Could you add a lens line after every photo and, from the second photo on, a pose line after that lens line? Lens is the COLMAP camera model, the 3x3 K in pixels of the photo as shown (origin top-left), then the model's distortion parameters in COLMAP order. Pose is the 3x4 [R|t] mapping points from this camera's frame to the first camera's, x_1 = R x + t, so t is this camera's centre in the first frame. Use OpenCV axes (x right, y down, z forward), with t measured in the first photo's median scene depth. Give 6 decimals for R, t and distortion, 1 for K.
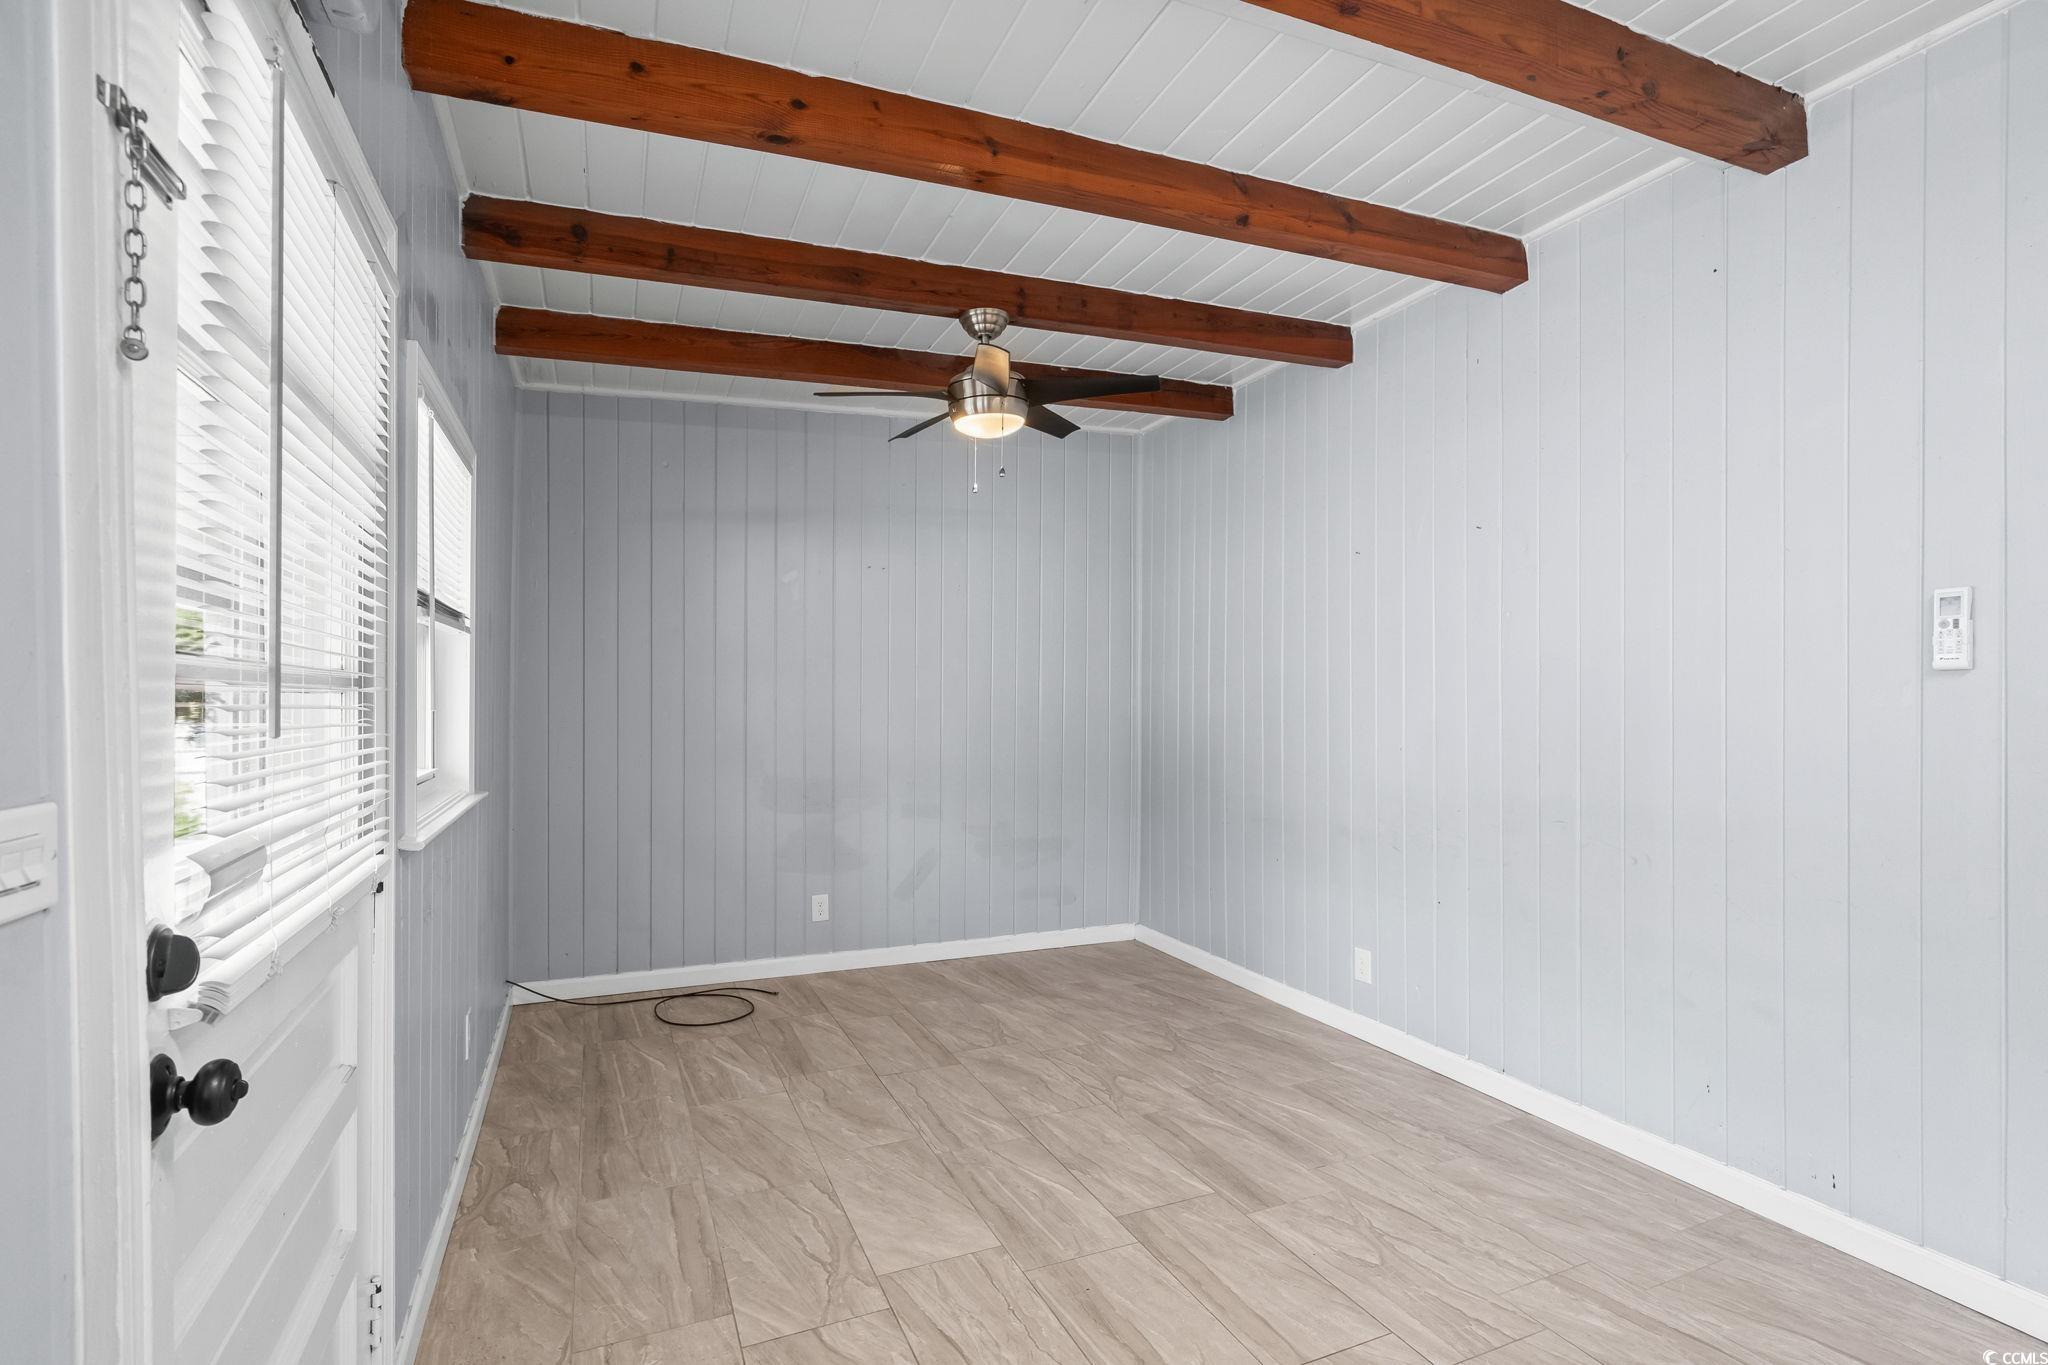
lens RADIAL K [[944.3, 0, 1026.6], [0, 944.3, 710.1], [0, 0, 1]] dist [-0.004458, -0.000156]
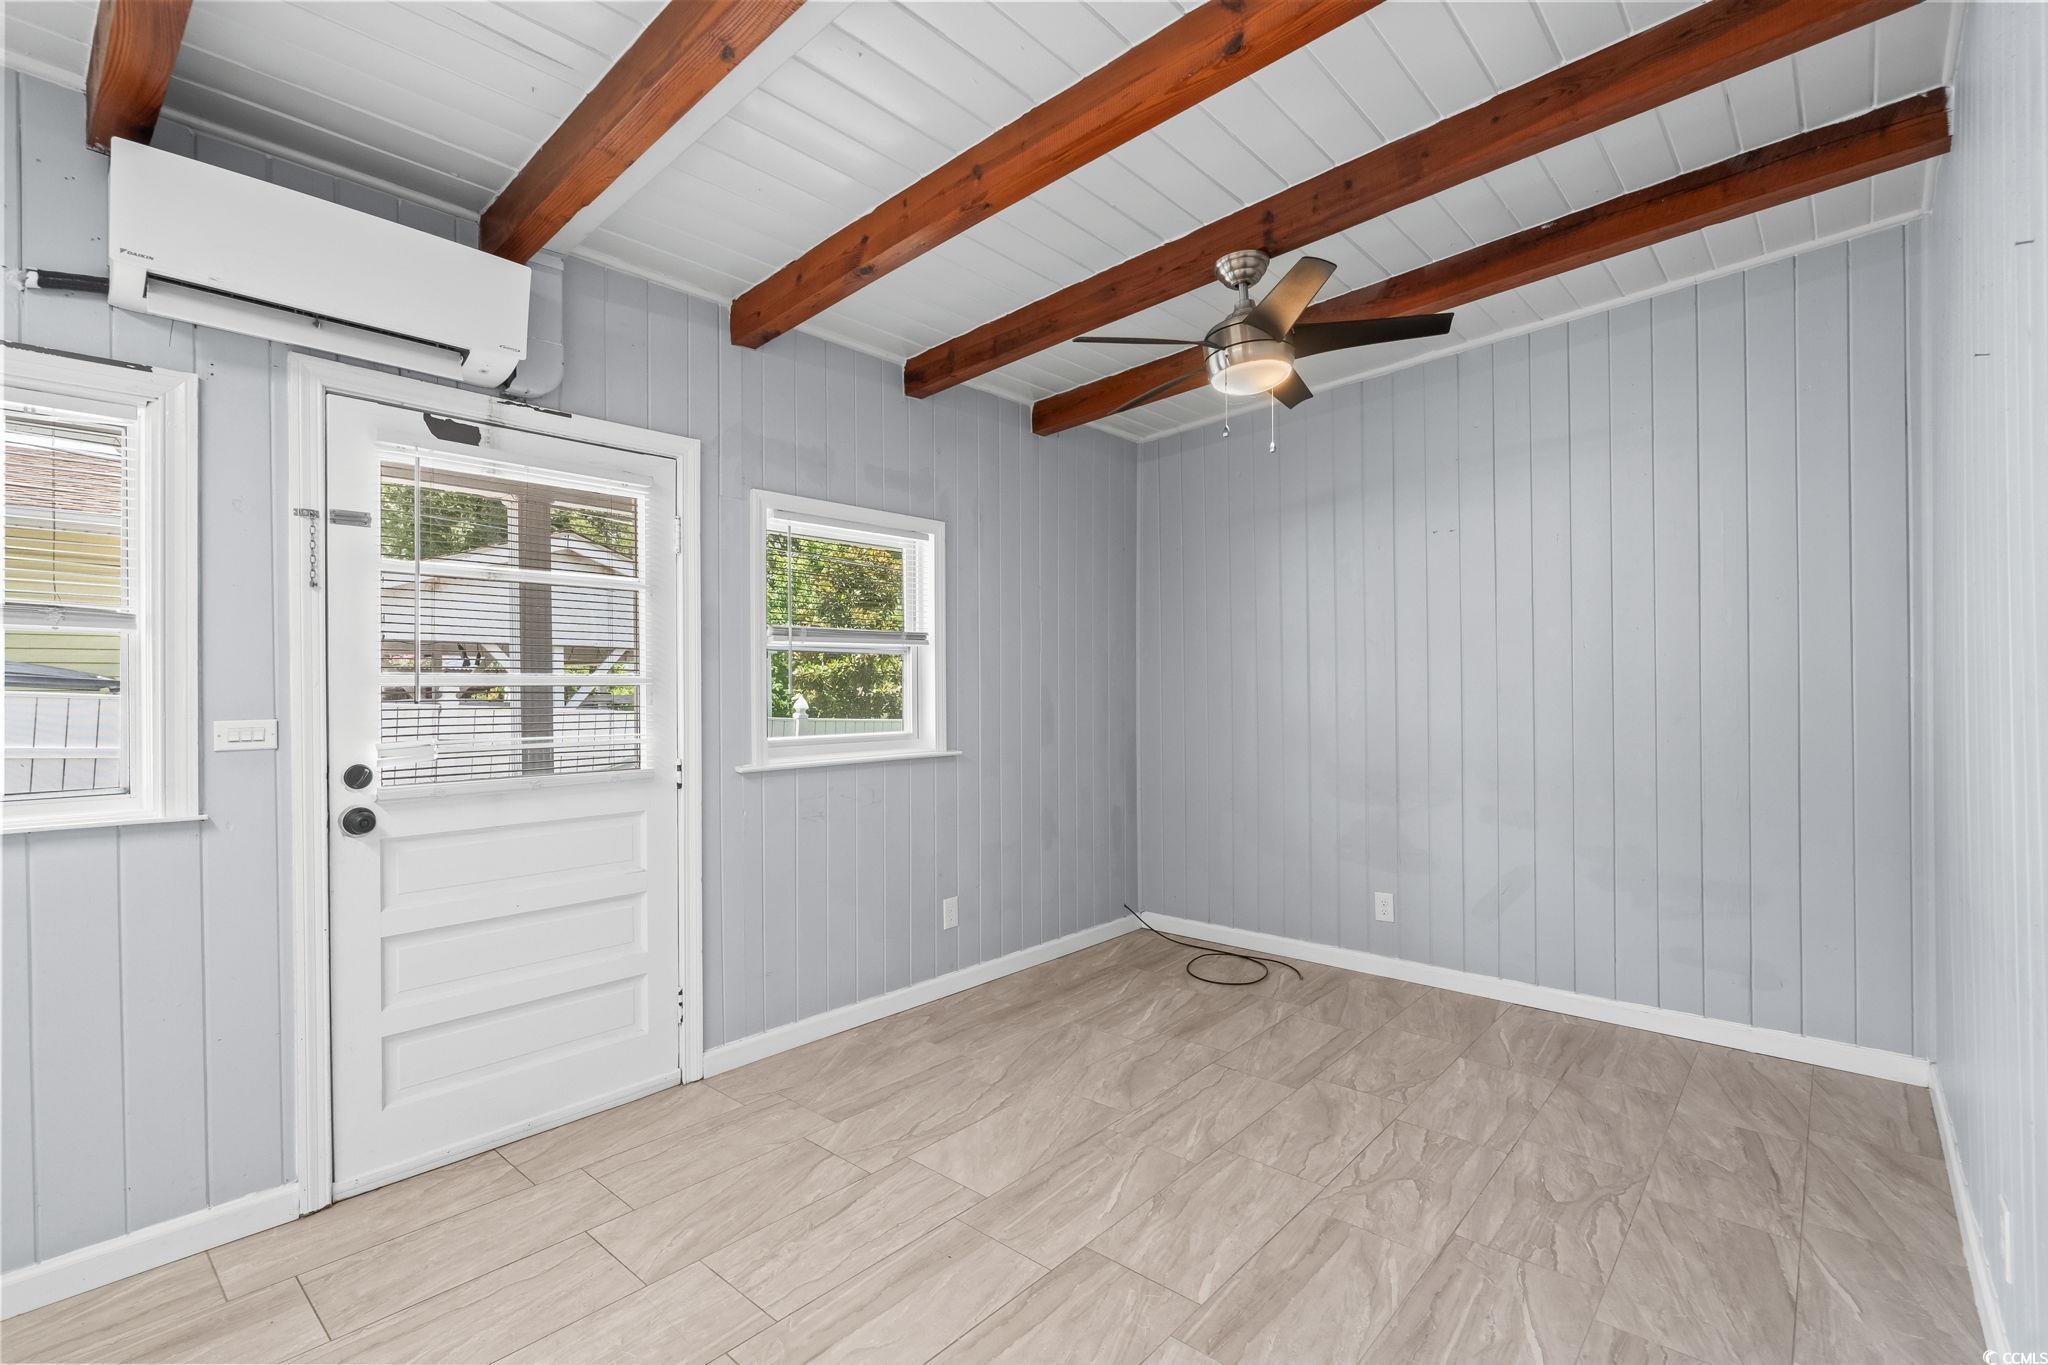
lens RADIAL K [[921.6, 0, 1021.5], [0, 921.6, 689.5], [0, 0, 1]] dist [-0.004076, -0.000036]
pose [[0.406401, -0.010598, -0.913634, 0.612373], [0.003153, 0.999943, -0.010196, 0.004727], [0.913690, 0.001263, 0.406411, 0.399530]]
